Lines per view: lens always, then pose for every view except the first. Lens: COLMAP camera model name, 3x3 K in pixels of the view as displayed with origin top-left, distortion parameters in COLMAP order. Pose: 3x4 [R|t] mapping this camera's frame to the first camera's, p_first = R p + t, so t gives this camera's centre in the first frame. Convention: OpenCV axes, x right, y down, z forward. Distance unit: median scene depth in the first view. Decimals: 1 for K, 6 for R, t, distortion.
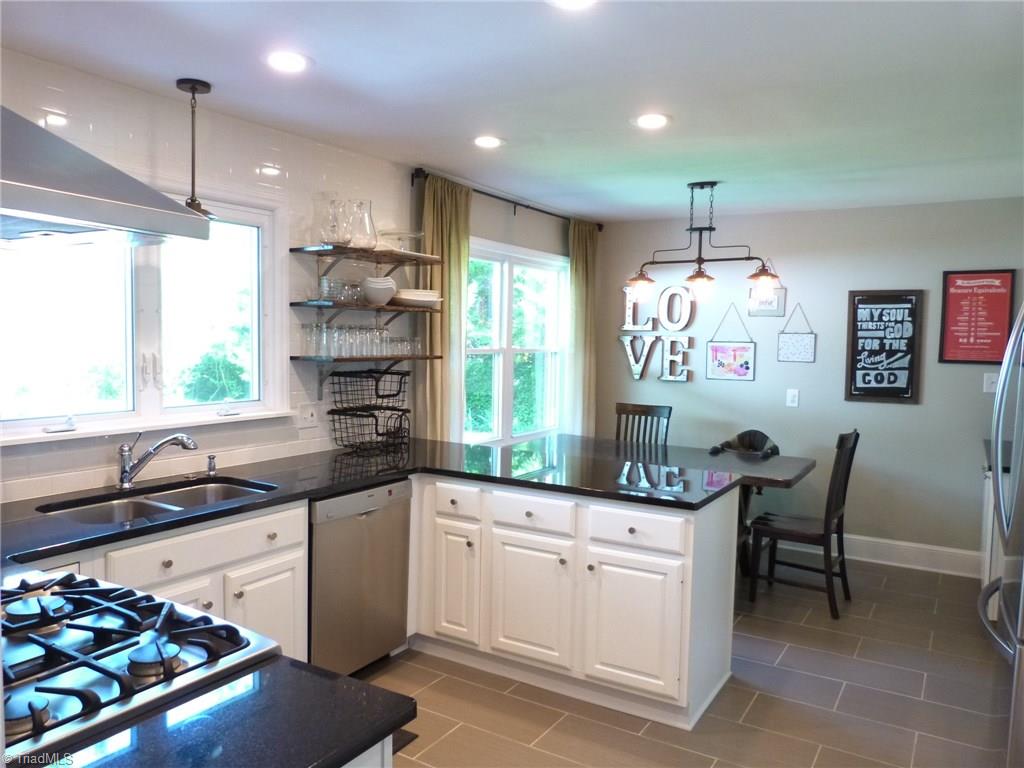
lens RADIAL K [[760.7, 0, 512.0], [0, 760.7, 384.0], [0, 0, 1]] dist [-0.026843, 0.000315]
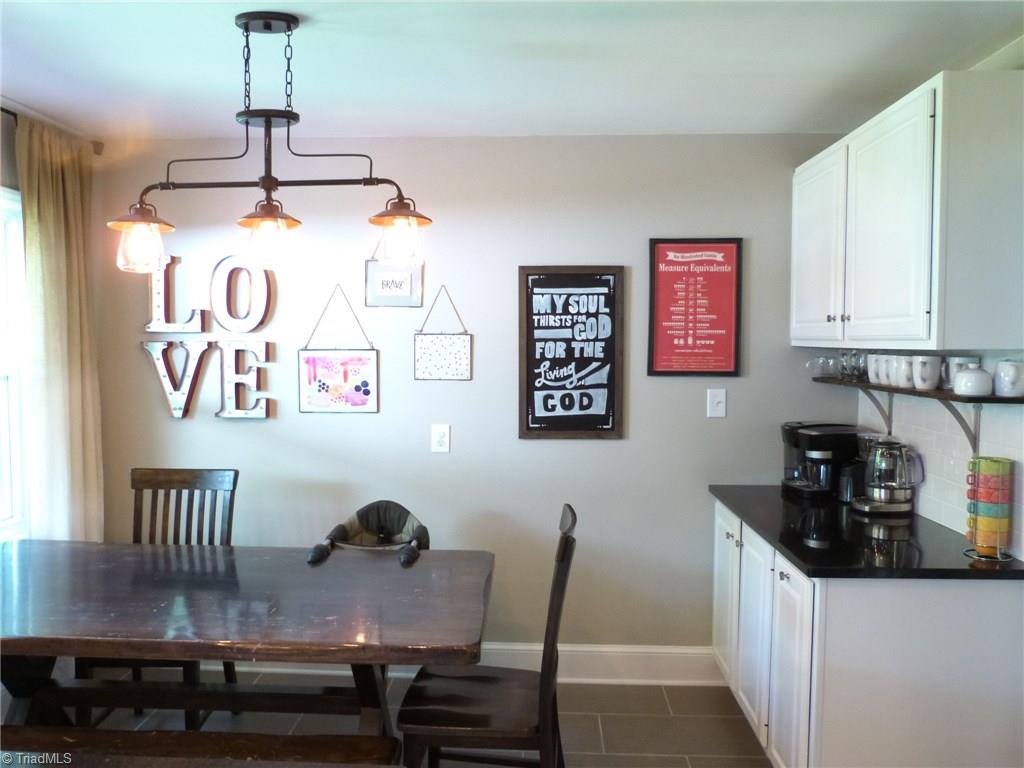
lens RADIAL K [[760.7, 0, 512.0], [0, 760.7, 384.0], [0, 0, 1]] dist [-0.026843, 0.000315]
pose [[0.871811, -0.042421, 0.488001, 0.126823], [0.042677, 0.999033, 0.010601, -0.031878], [-0.487979, 0.011585, 0.872778, 0.453568]]
